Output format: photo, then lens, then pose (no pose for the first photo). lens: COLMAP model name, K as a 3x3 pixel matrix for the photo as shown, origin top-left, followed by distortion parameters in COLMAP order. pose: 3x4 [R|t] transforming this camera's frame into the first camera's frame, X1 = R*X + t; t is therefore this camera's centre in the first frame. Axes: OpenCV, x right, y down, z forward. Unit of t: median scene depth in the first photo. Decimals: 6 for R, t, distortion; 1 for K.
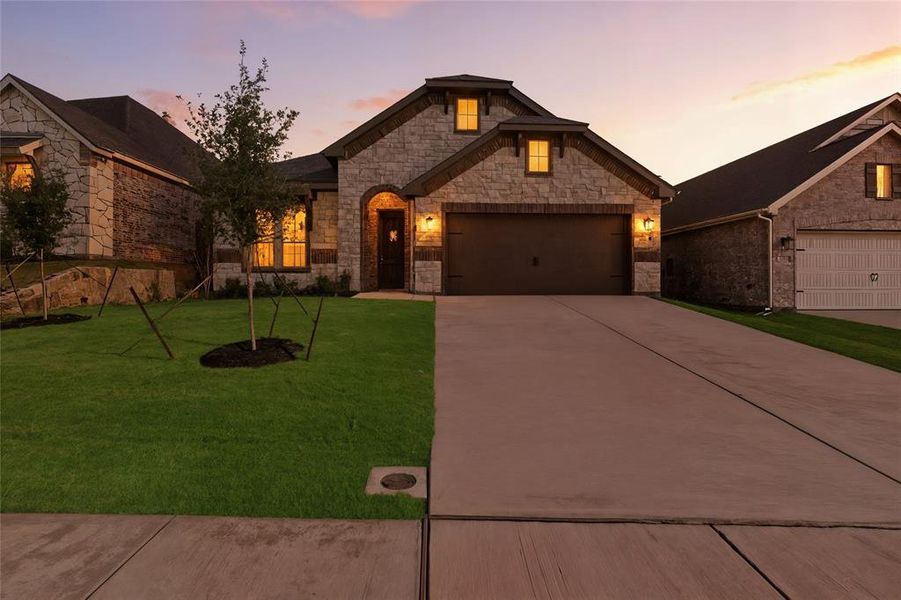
lens RADIAL K [[373.2, 0, 450.0], [0, 373.2, 295.3], [0, 0, 1]] dist [-0.000729, -0.000187]
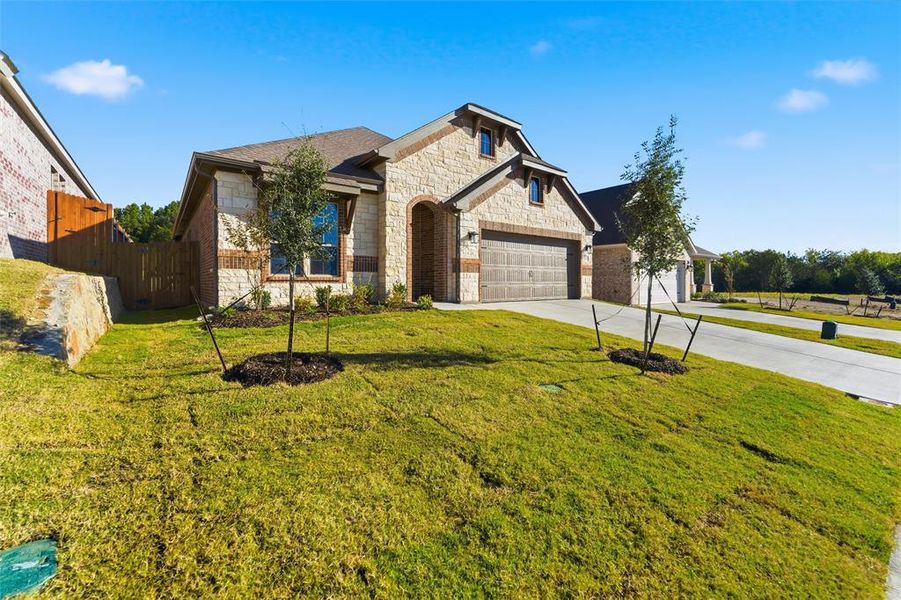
lens RADIAL K [[378.3, 0, 449.1], [0, 378.3, 286.9], [0, 0, 1]] dist [-0.001863, 0.000105]
pose [[0.806965, -0.005932, 0.590569, -0.725969], [0.015243, 0.999826, -0.010785, -0.039036], [-0.590402, 0.017705, 0.806915, 0.155635]]
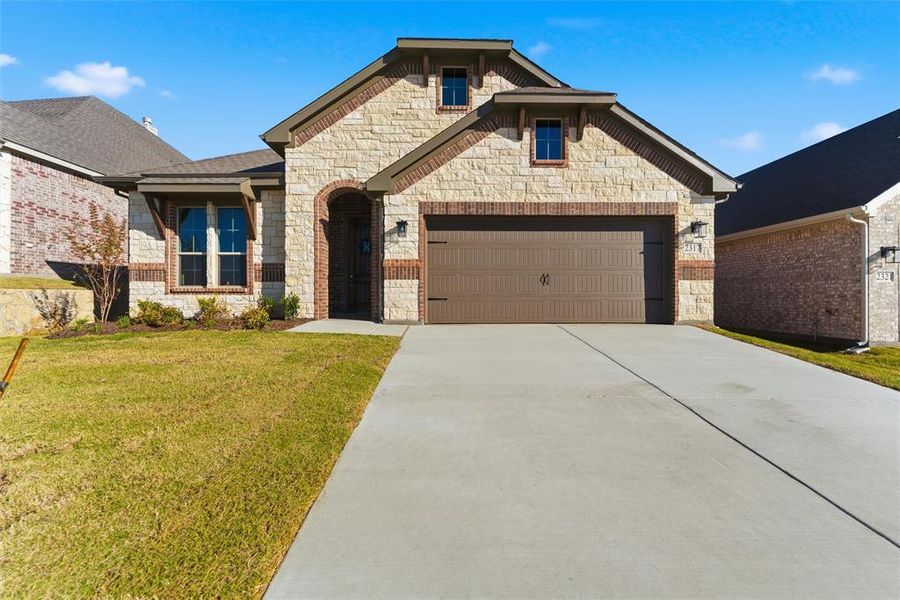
lens RADIAL K [[367.1, 0, 450.0], [0, 367.1, 300.0], [0, 0, 1]] dist [-0.001495, -0.000025]
pose [[0.999716, 0.000147, -0.023842, 0.056280], [-0.000618, 0.999805, -0.019760, -0.035142], [0.023834, 0.019770, 0.999520, 0.259238]]
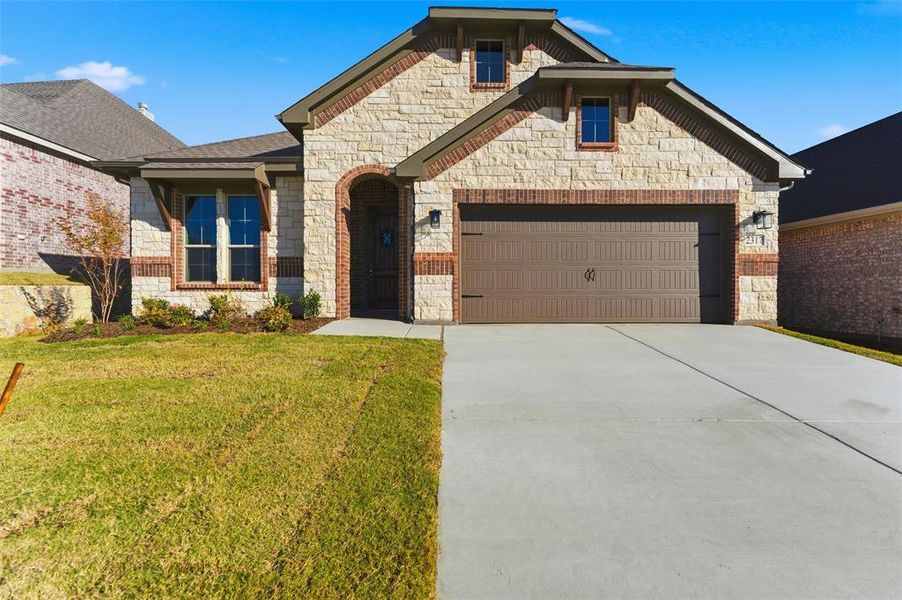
lens RADIAL K [[373.6, 0, 450.5], [0, 373.6, 295.3], [0, 0, 1]] dist [-0.000729, -0.000187]
pose [[0.999753, 0.000445, -0.022233, -0.011009], [-0.000732, 0.999916, -0.012922, -0.044887], [0.022225, 0.012935, 0.999669, 0.313110]]
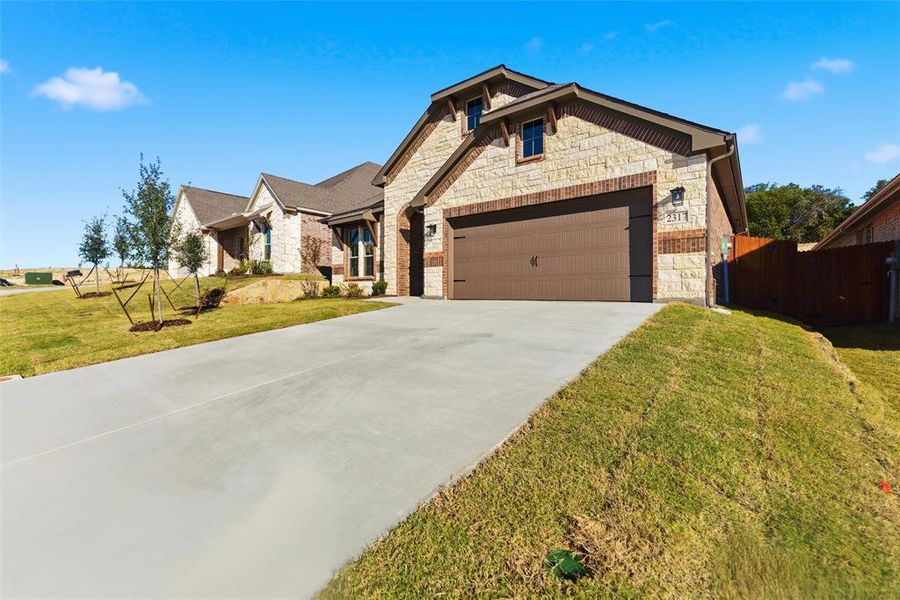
lens RADIAL K [[372.8, 0, 449.5], [0, 372.8, 295.3], [0, 0, 1]] dist [-0.000729, -0.000187]
pose [[0.757774, 0.003833, -0.652505, 0.641256], [-0.018593, 0.999704, -0.015720, 0.003042], [0.652252, 0.024044, 0.757621, 0.233485]]
